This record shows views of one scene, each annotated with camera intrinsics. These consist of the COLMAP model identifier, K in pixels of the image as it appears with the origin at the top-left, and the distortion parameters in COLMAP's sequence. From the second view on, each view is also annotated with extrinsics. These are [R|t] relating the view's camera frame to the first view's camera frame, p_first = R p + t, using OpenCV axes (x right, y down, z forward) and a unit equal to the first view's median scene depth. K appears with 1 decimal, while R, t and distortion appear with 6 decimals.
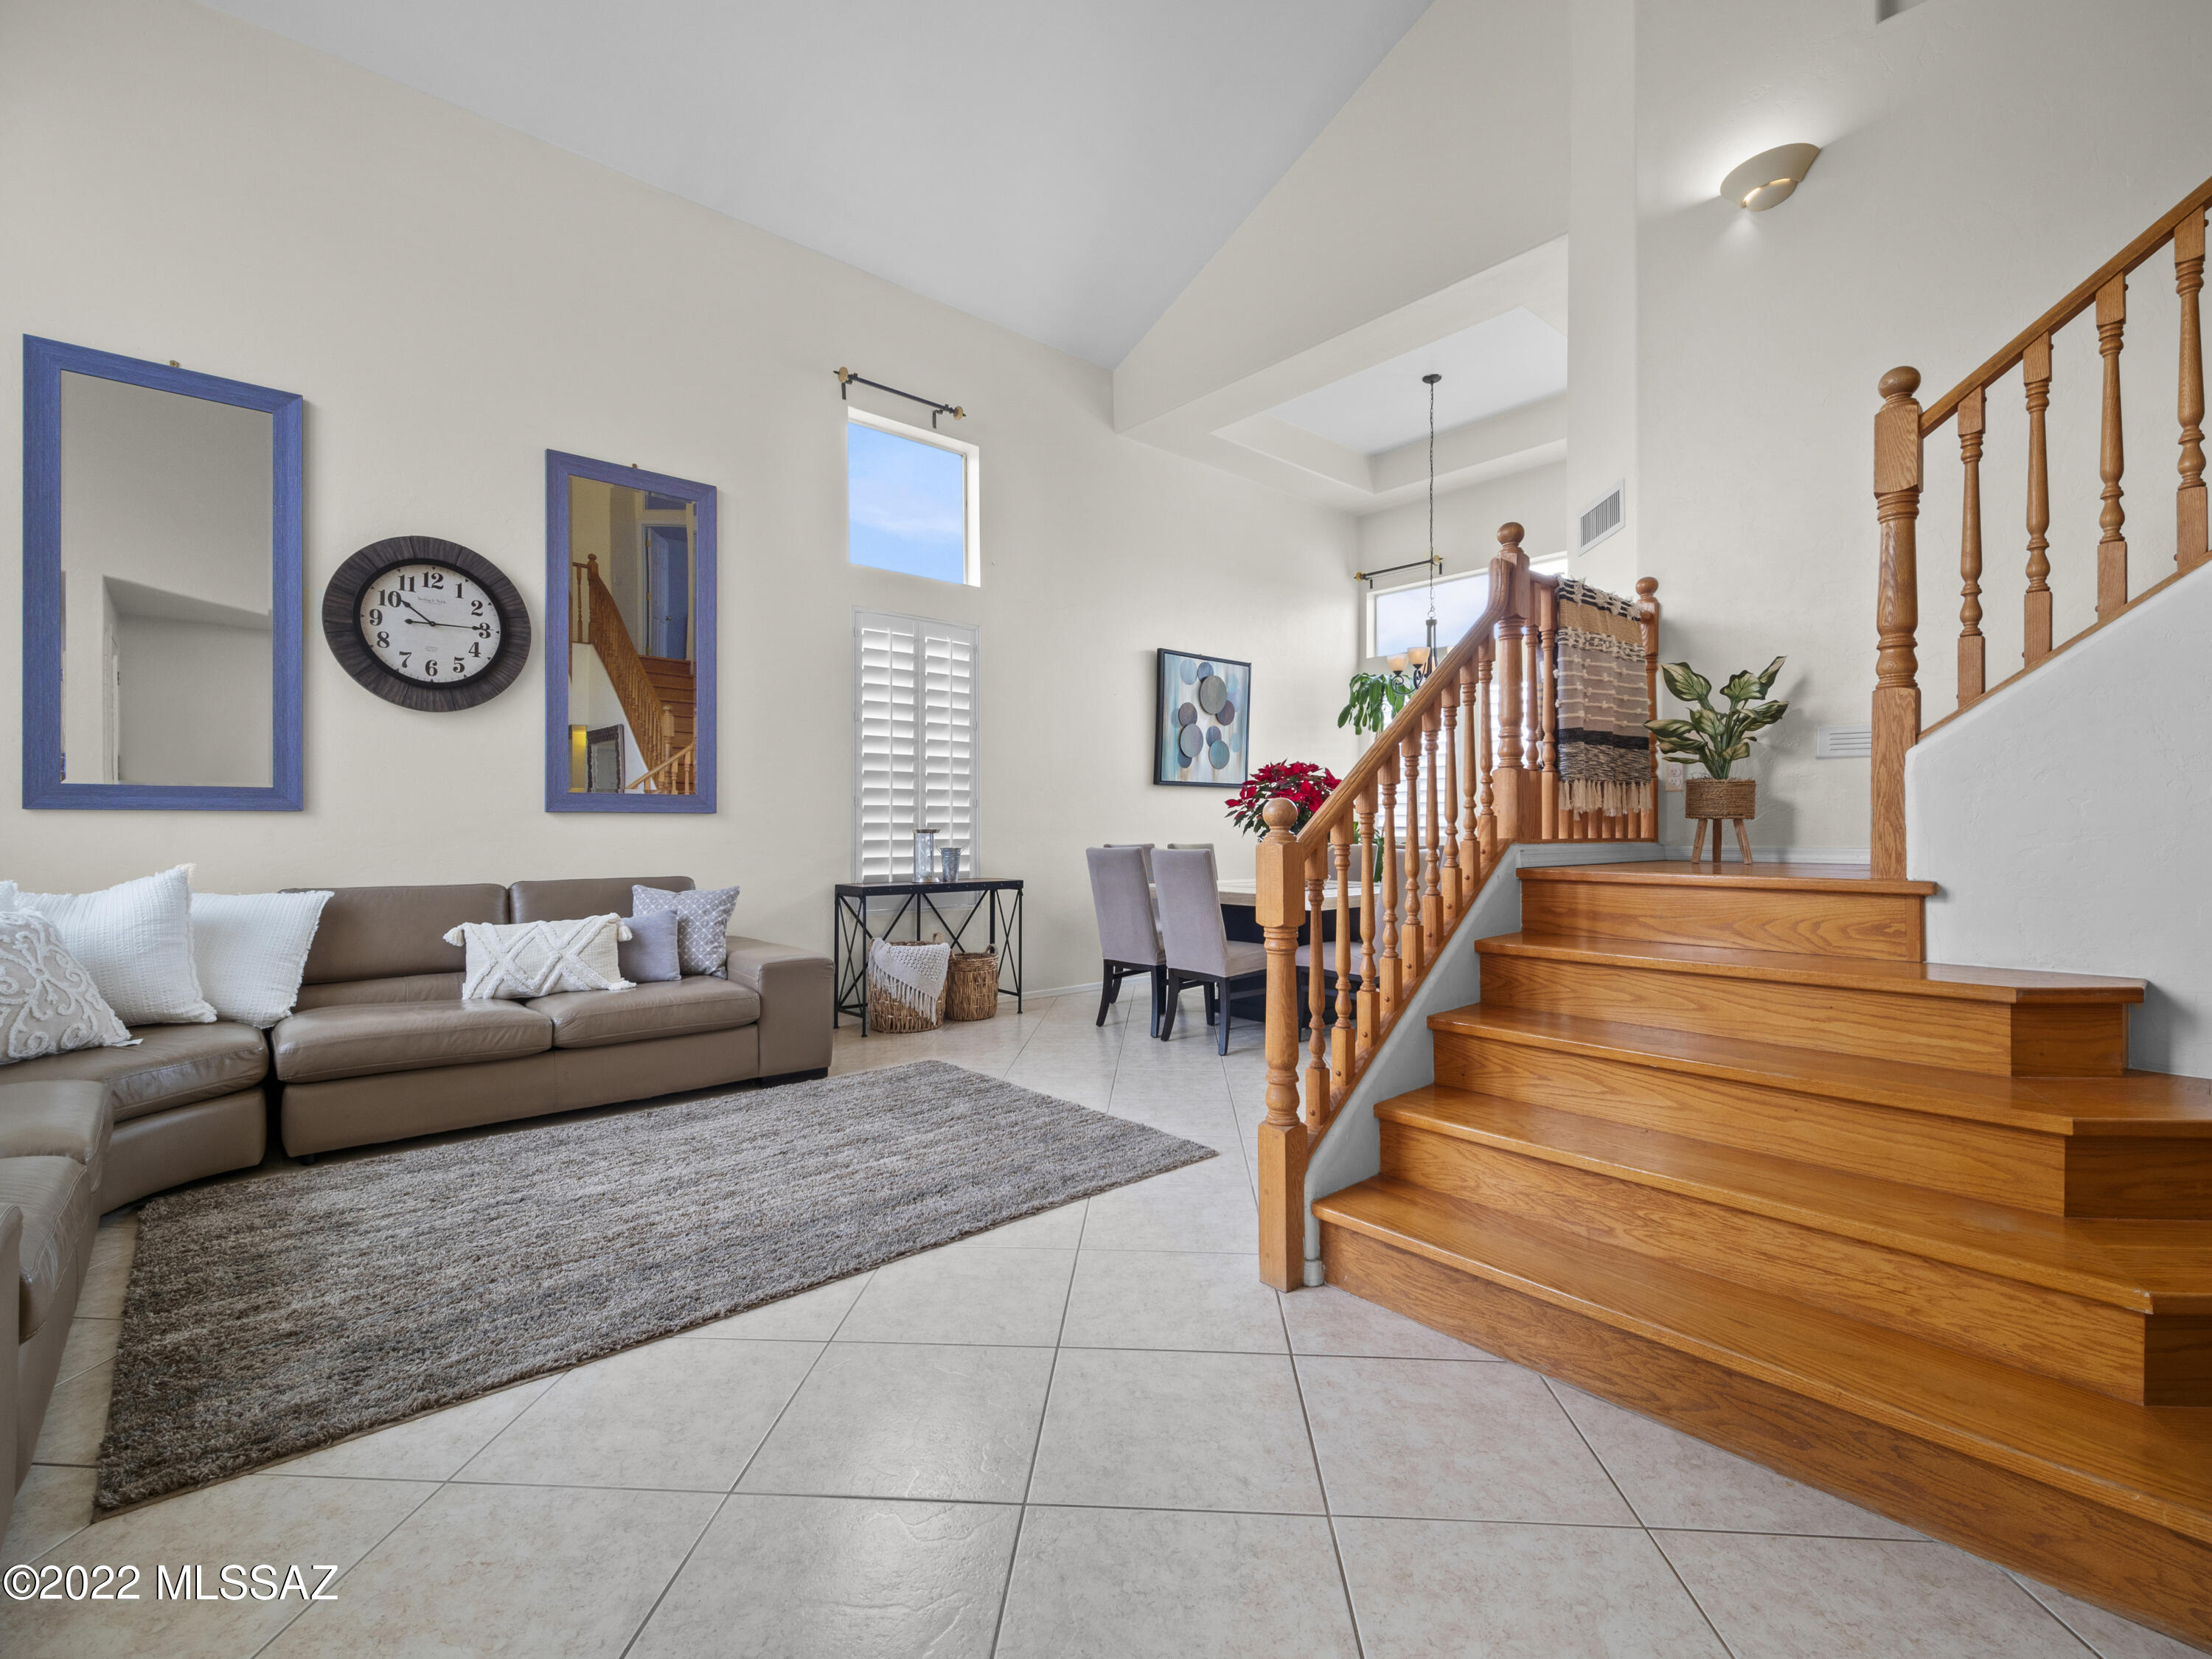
lens RADIAL K [[995.6, 0, 1105.4], [0, 995.6, 823.4], [0, 0, 1]] dist [-0.001585, -0.000747]
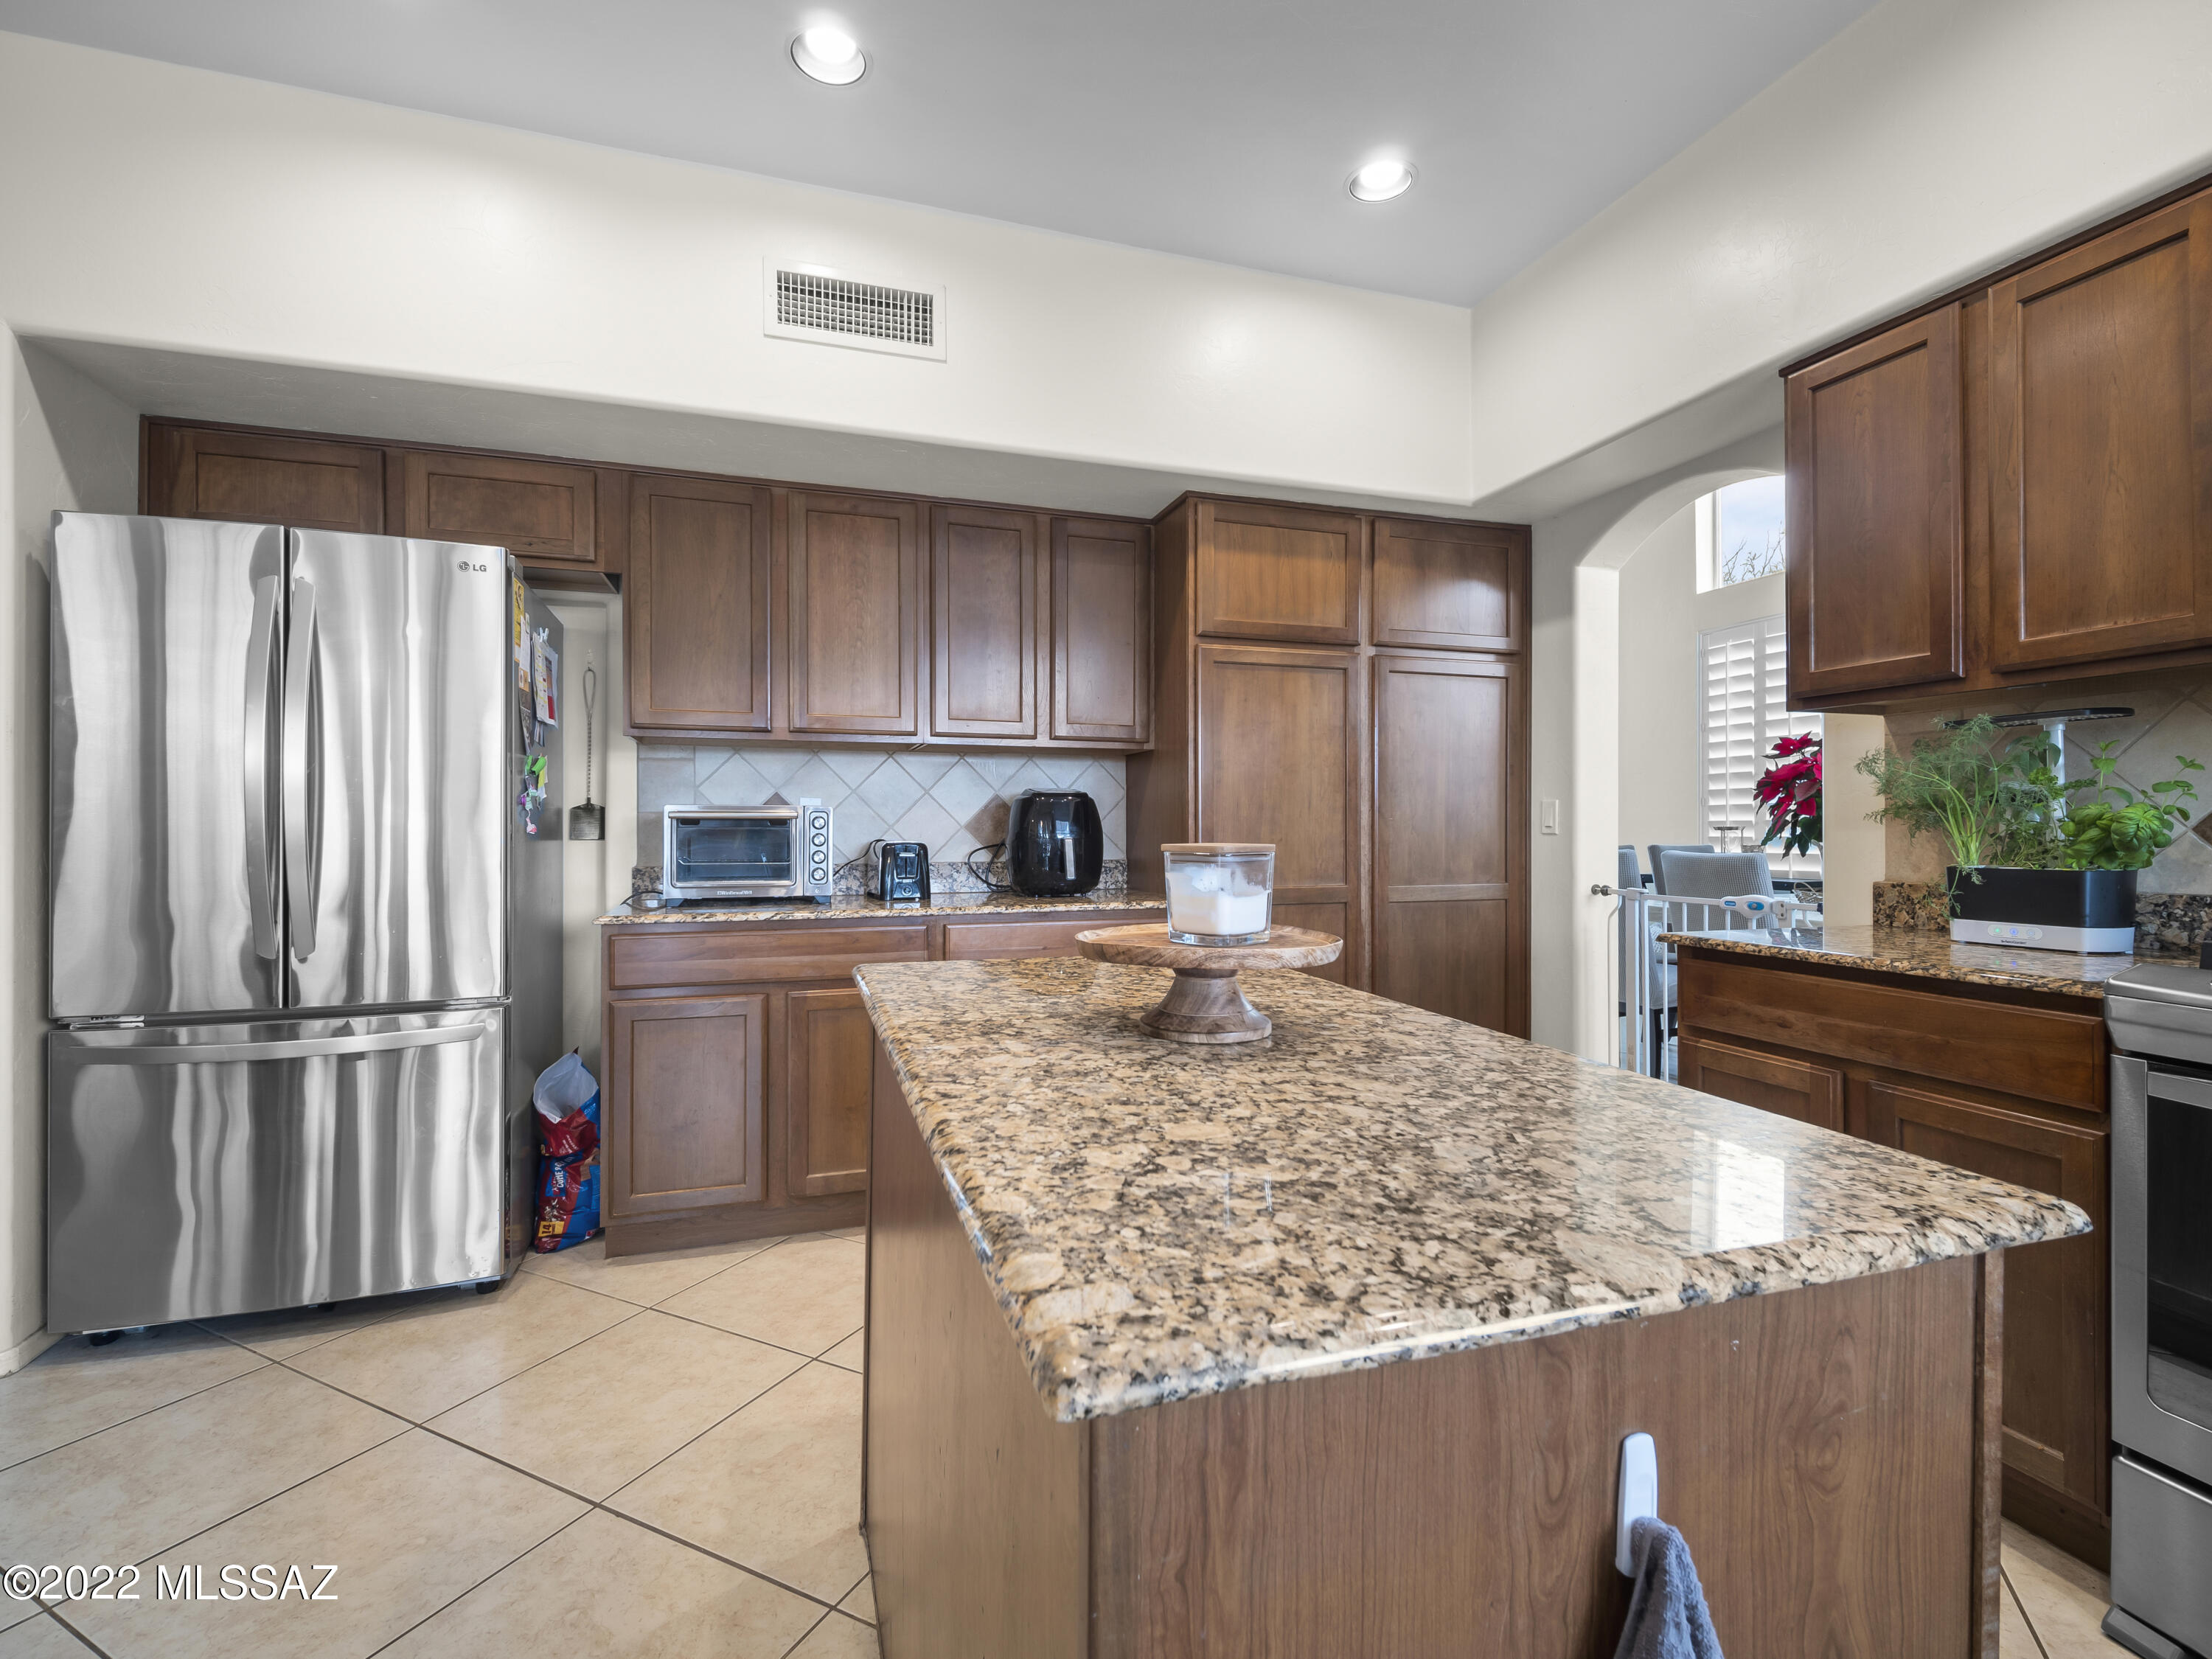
lens RADIAL K [[995.6, 0, 1104.7], [0, 995.6, 819.0], [0, 0, 1]] dist [-0.001585, -0.000747]
pose [[-0.399699, 0.005573, -0.916630, 1.045696], [0.003988, 0.999983, 0.004341, -0.009757], [0.916638, -0.001920, -0.399714, 0.816174]]
